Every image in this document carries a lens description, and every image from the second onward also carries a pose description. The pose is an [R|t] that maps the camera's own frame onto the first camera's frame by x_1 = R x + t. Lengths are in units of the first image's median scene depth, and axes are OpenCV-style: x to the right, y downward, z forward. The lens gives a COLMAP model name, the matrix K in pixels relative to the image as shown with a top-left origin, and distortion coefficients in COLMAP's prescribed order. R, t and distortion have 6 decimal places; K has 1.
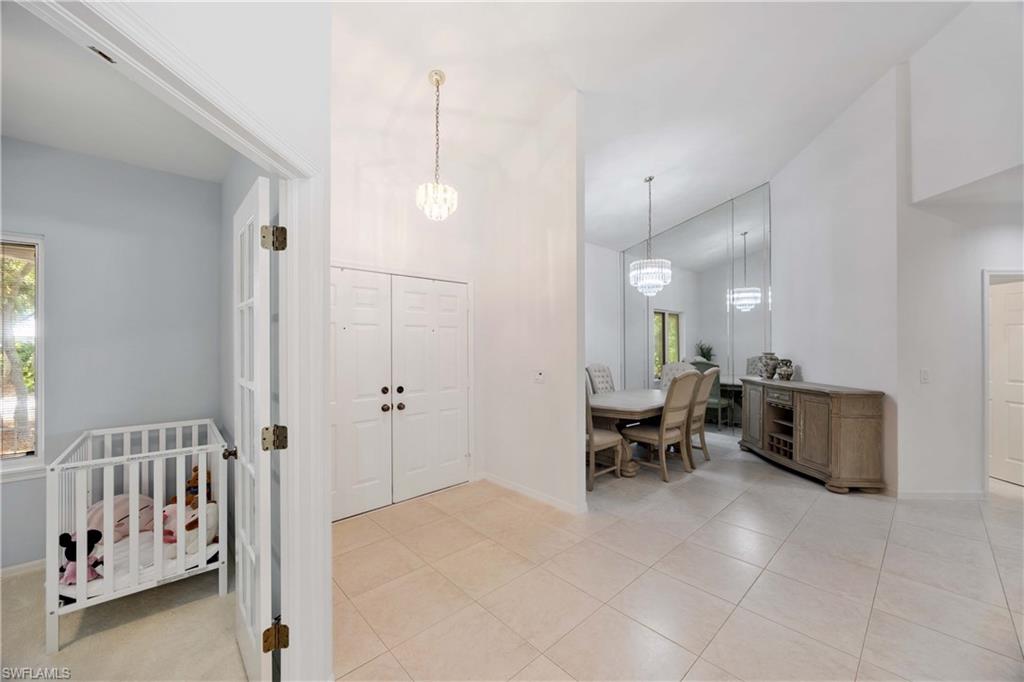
lens RADIAL K [[393.2, 0, 512.3], [0, 393.2, 343.7], [0, 0, 1]] dist [0.009613, -0.000024]
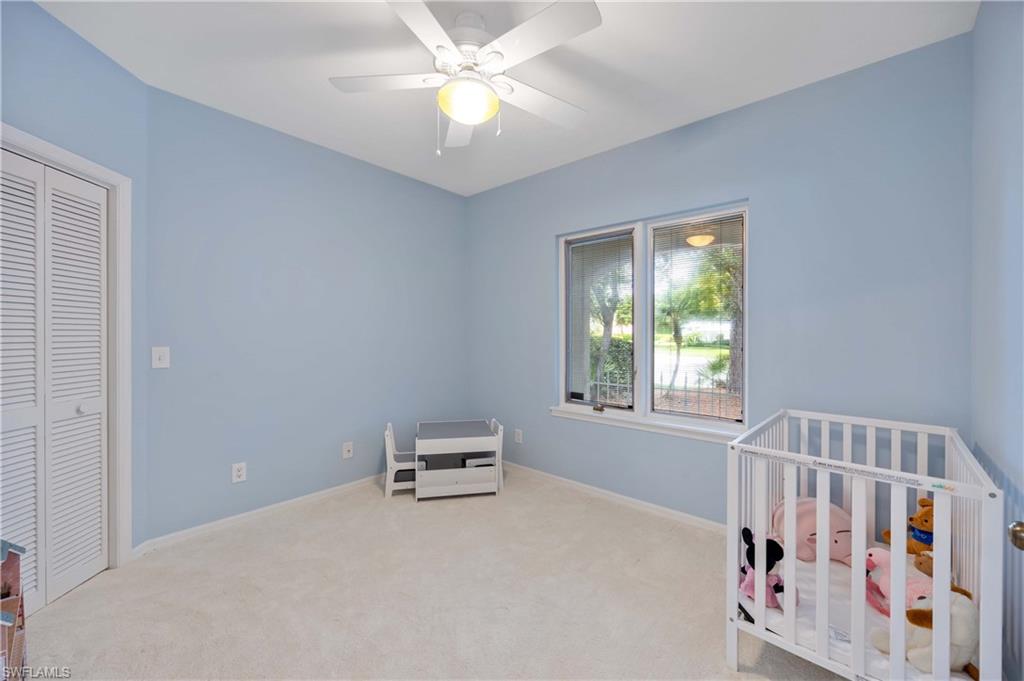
lens RADIAL K [[393.2, 0, 512.3], [0, 393.2, 343.2], [0, 0, 1]] dist [0.009613, -0.000024]
pose [[0.099205, 0.022377, -0.994815, -0.296490], [-0.001877, 0.999750, 0.022301, 0.062178], [0.995065, -0.000345, 0.099222, 0.353340]]
